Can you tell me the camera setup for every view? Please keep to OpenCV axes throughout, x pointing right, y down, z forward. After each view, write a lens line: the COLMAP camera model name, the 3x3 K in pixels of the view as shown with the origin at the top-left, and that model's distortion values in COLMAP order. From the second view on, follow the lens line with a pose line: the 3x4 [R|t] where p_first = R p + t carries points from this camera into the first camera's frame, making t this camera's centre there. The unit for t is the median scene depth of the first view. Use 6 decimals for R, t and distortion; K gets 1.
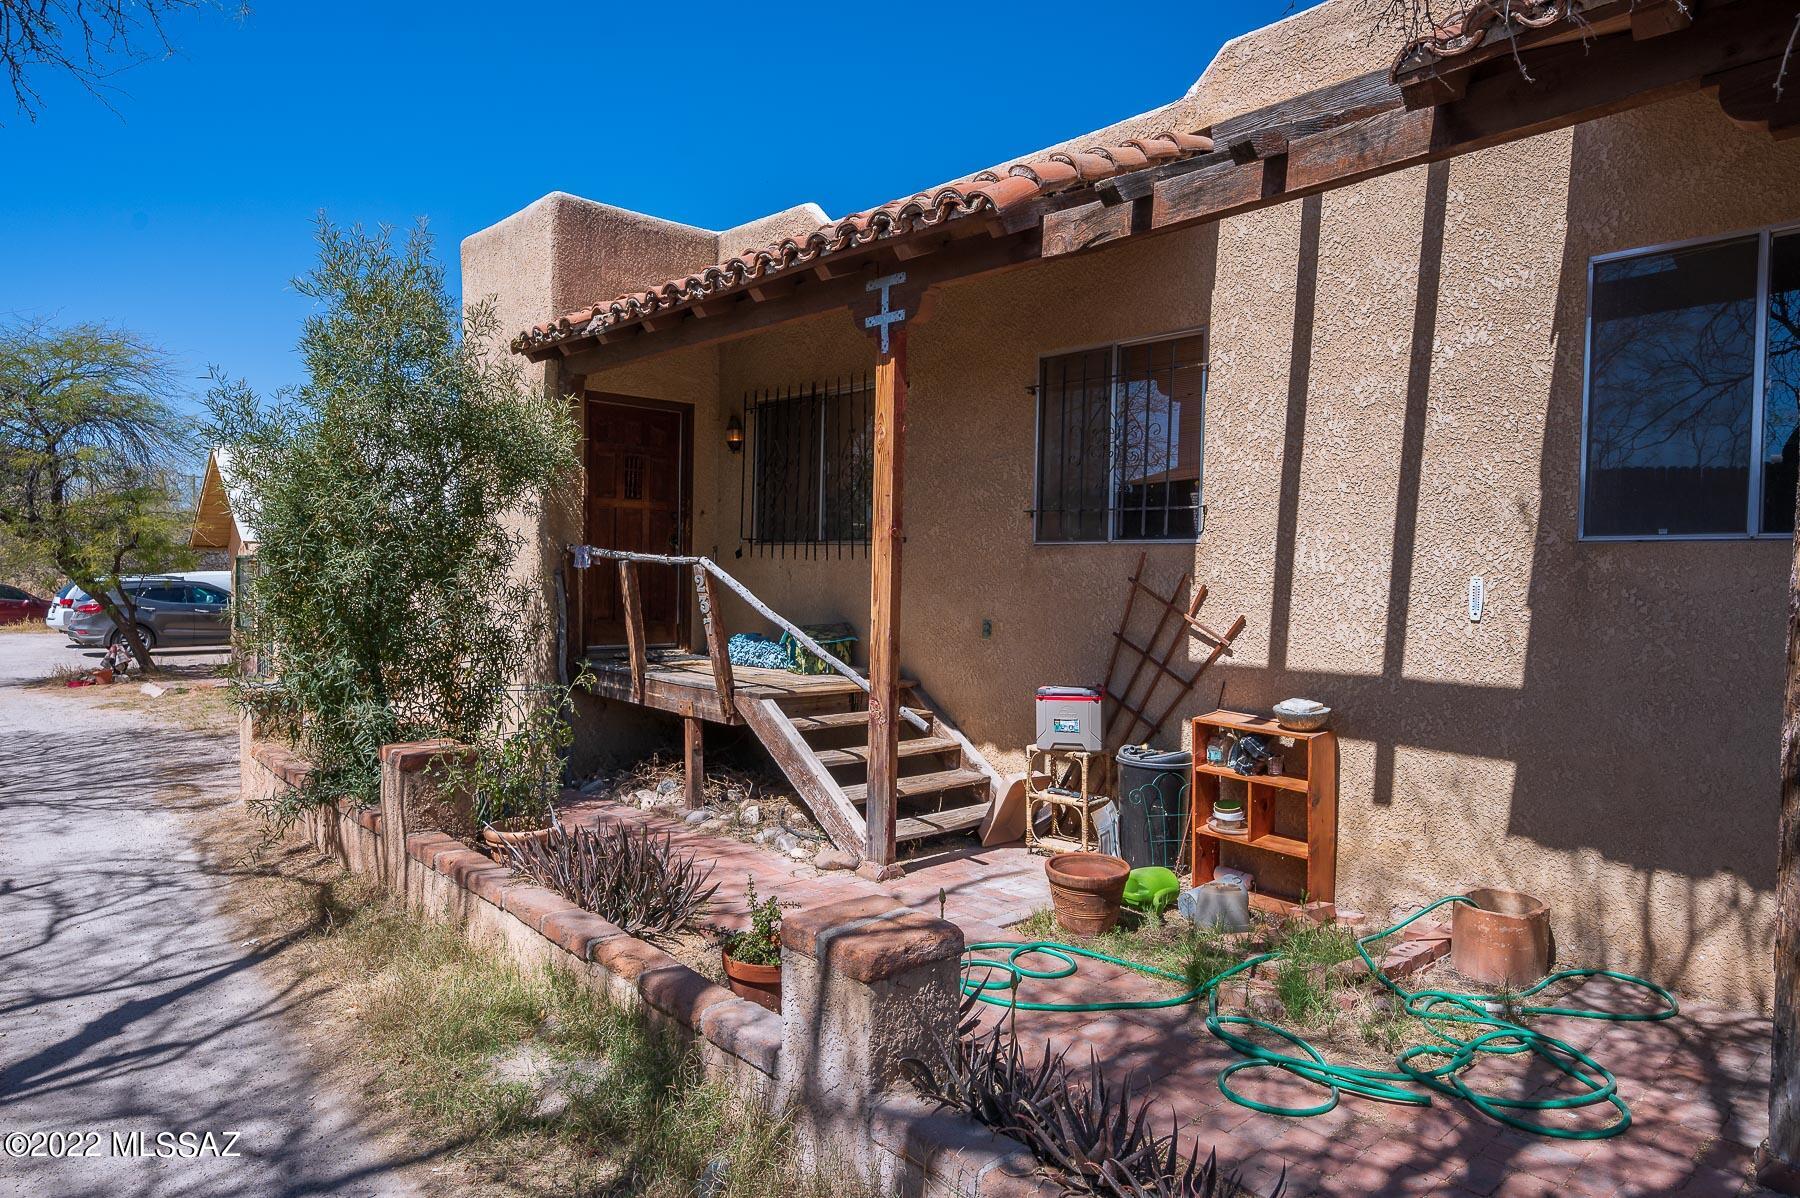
lens RADIAL K [[1086.8, 0, 900.0], [0, 1086.8, 599.0], [0, 0, 1]] dist [-0.003261, -0.001683]
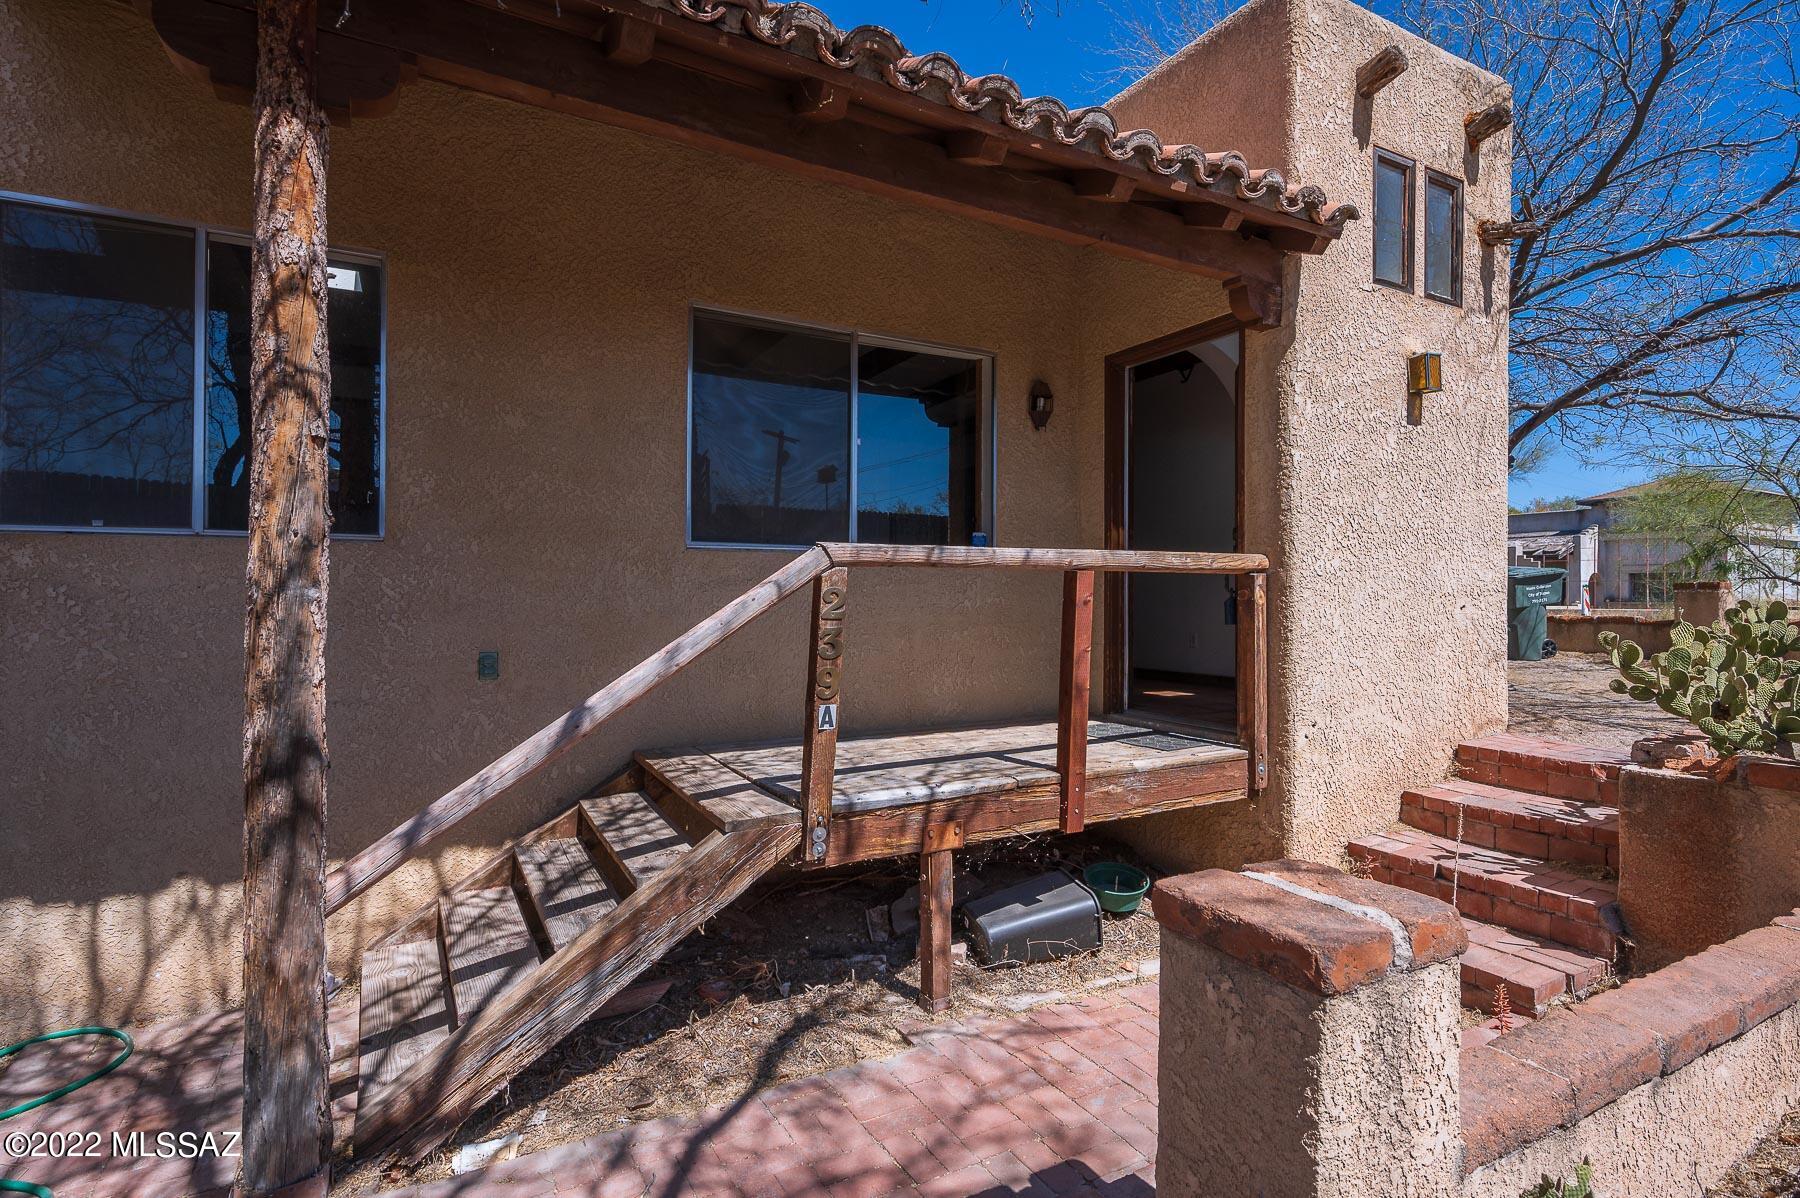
lens RADIAL K [[880.3, 0, 903.3], [0, 880.3, 595.5], [0, 0, 1]] dist [-0.002379, -0.001073]
pose [[0.216744, -0.015935, 0.976099, 0.104402], [0.025356, 0.999621, 0.010689, 0.005733], [-0.975899, 0.022433, 0.217066, 0.145763]]
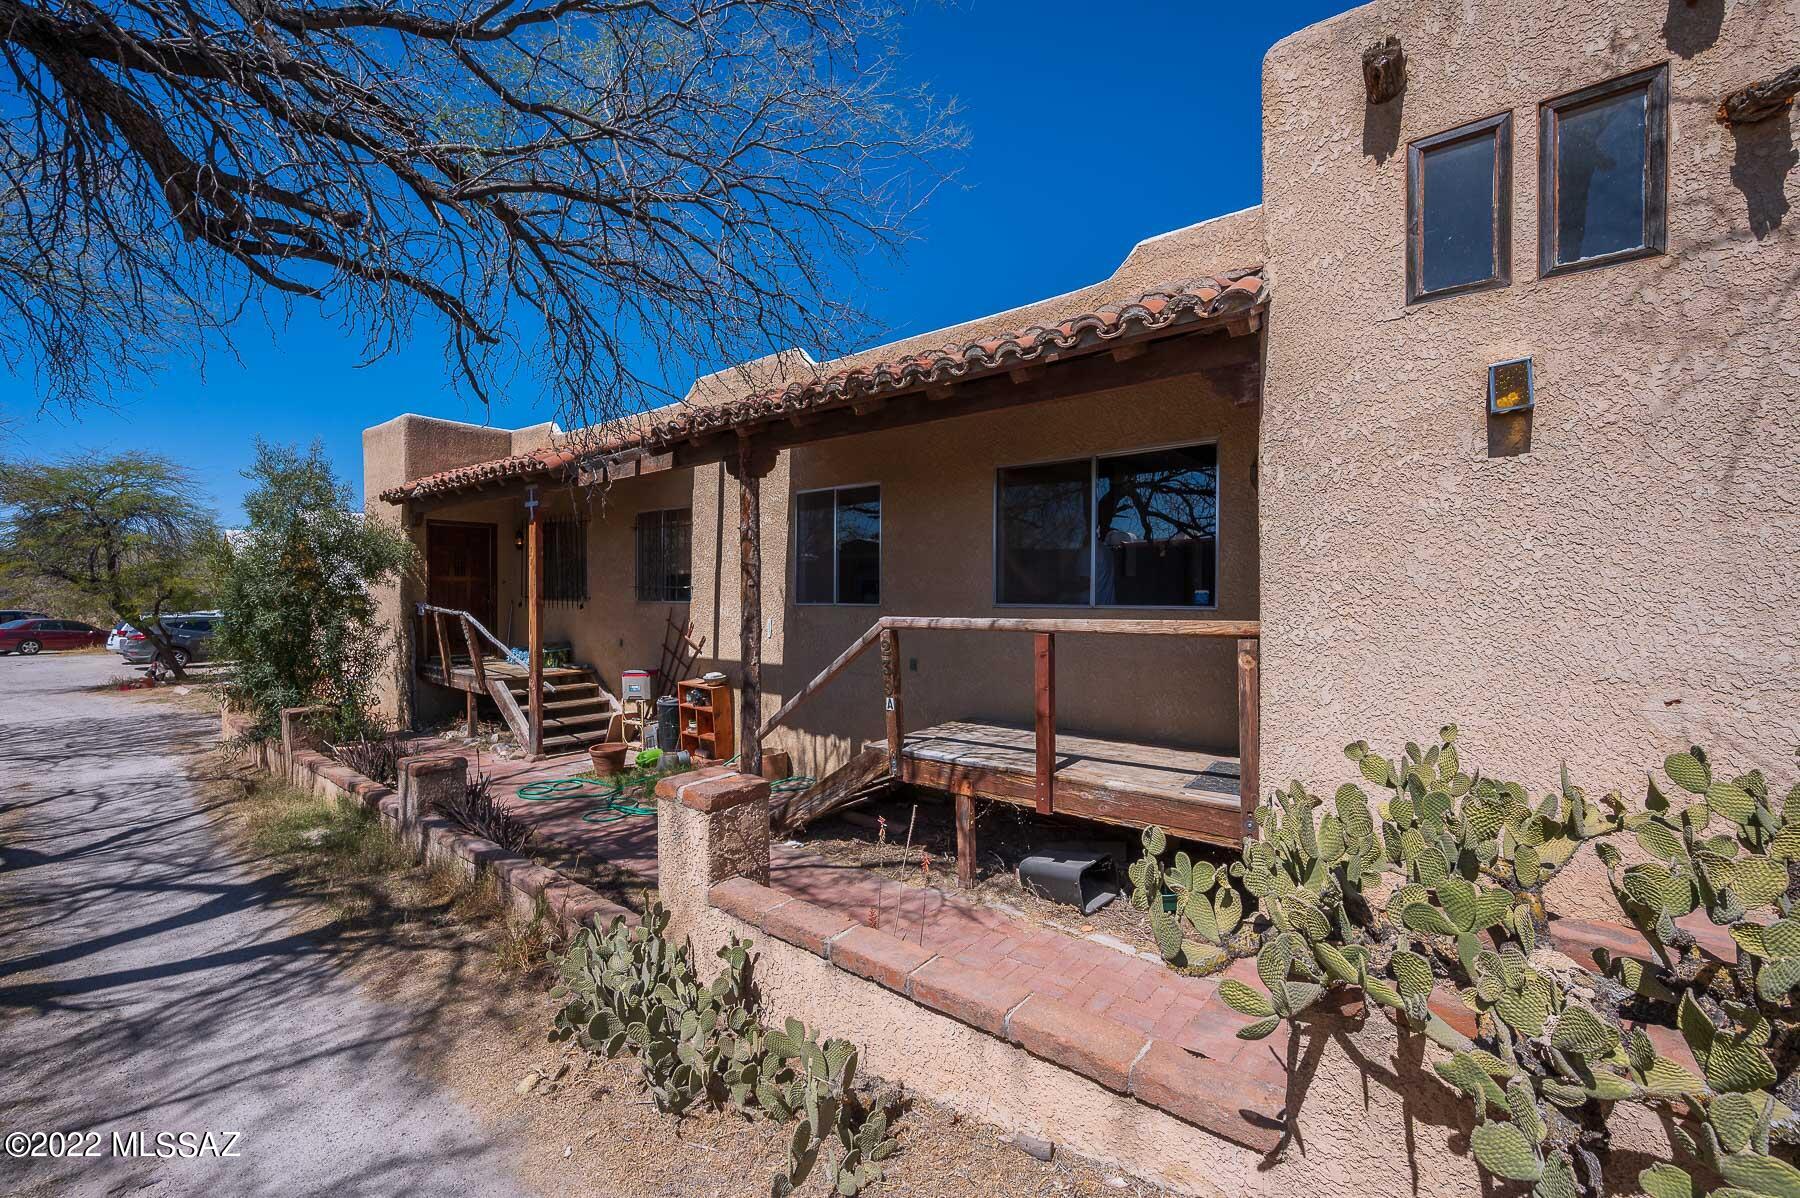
lens RADIAL K [[737.3, 0, 903.1], [0, 737.3, 603.9], [0, 0, 1]] dist [-0.009745, -0.000033]
pose [[0.987256, -0.017317, 0.158196, 0.486993], [0.019157, 0.999765, -0.010111, -0.027810], [-0.157984, 0.013013, 0.987356, -0.574231]]
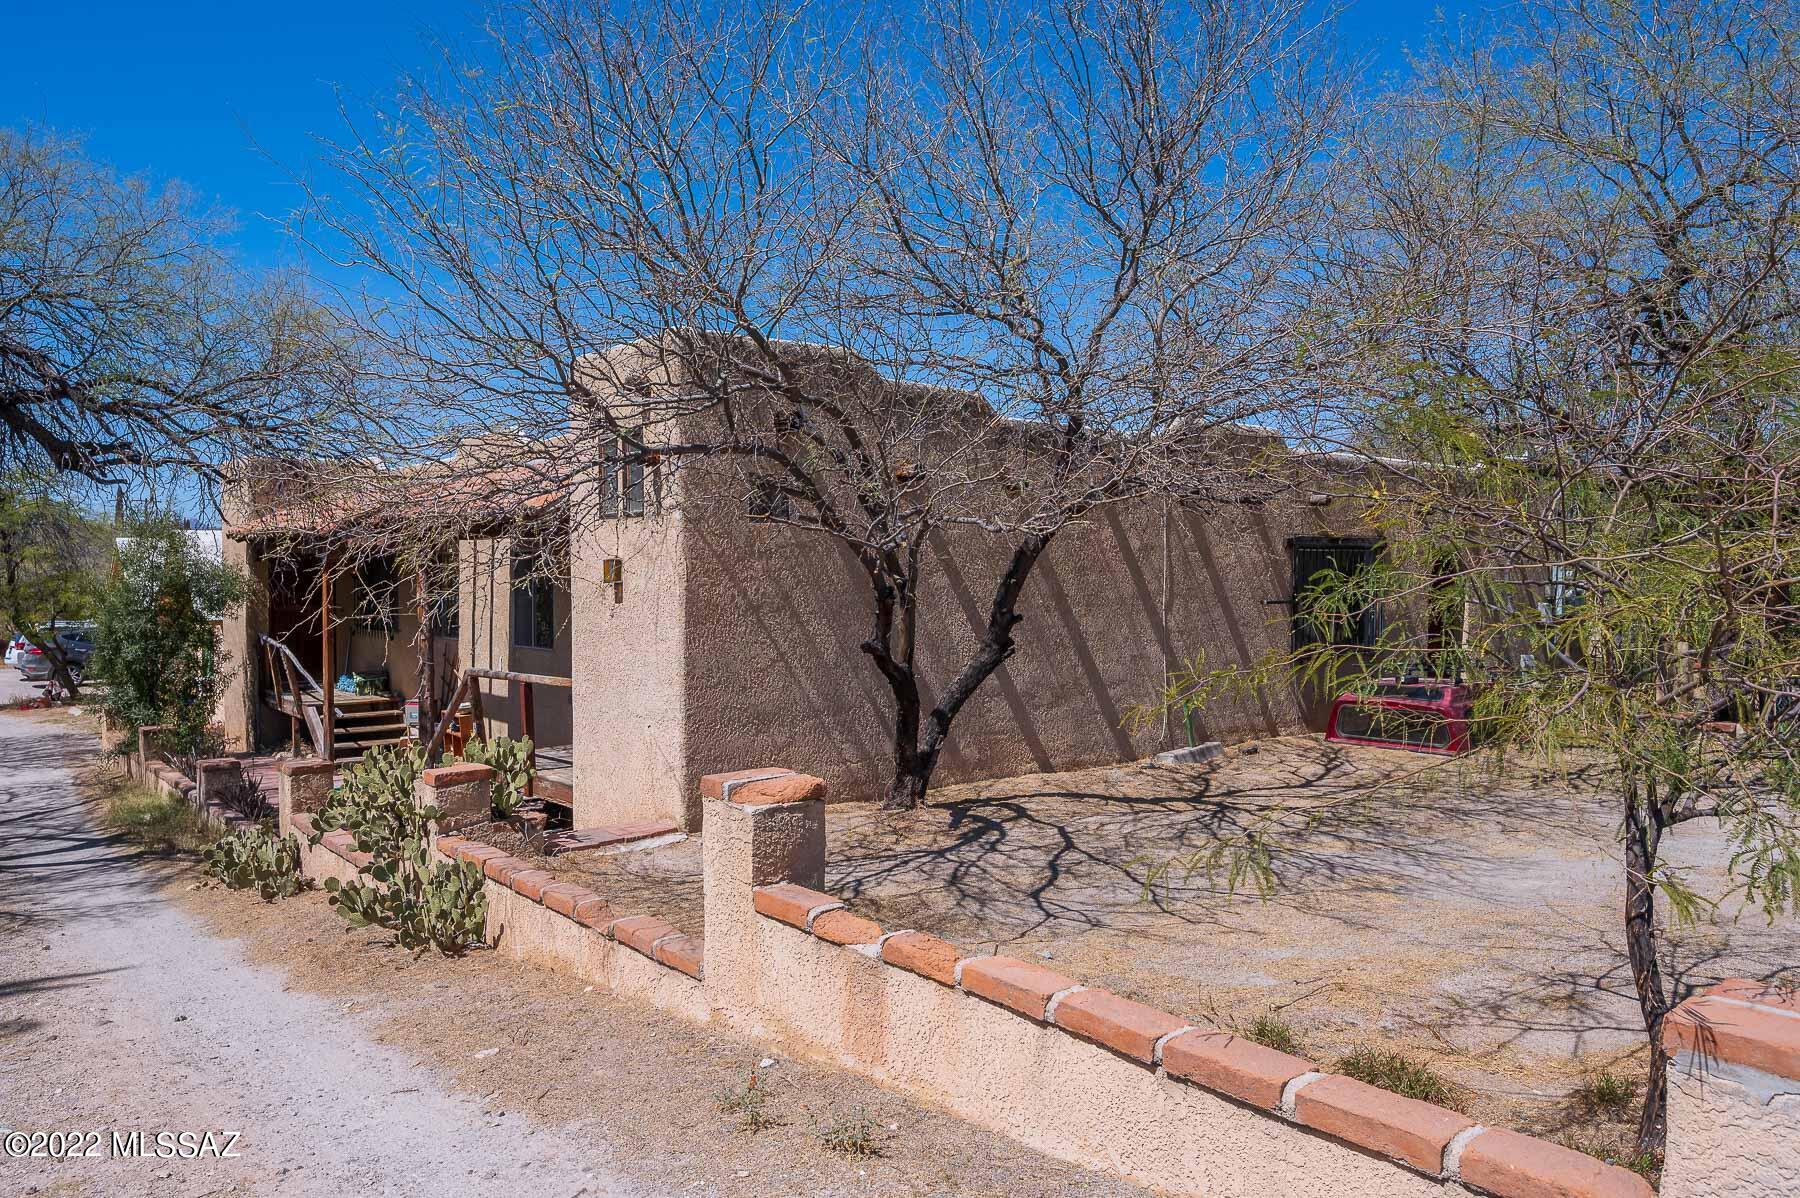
lens RADIAL K [[1237.3, 0, 900.0], [0, 1237.3, 599.0], [0, 0, 1]] dist [-0.002141, -0.003280]
pose [[0.999114, -0.016989, -0.038503, 1.448725], [0.016798, 0.999845, -0.005262, -0.118947], [0.038586, 0.004610, 0.999245, -1.848842]]
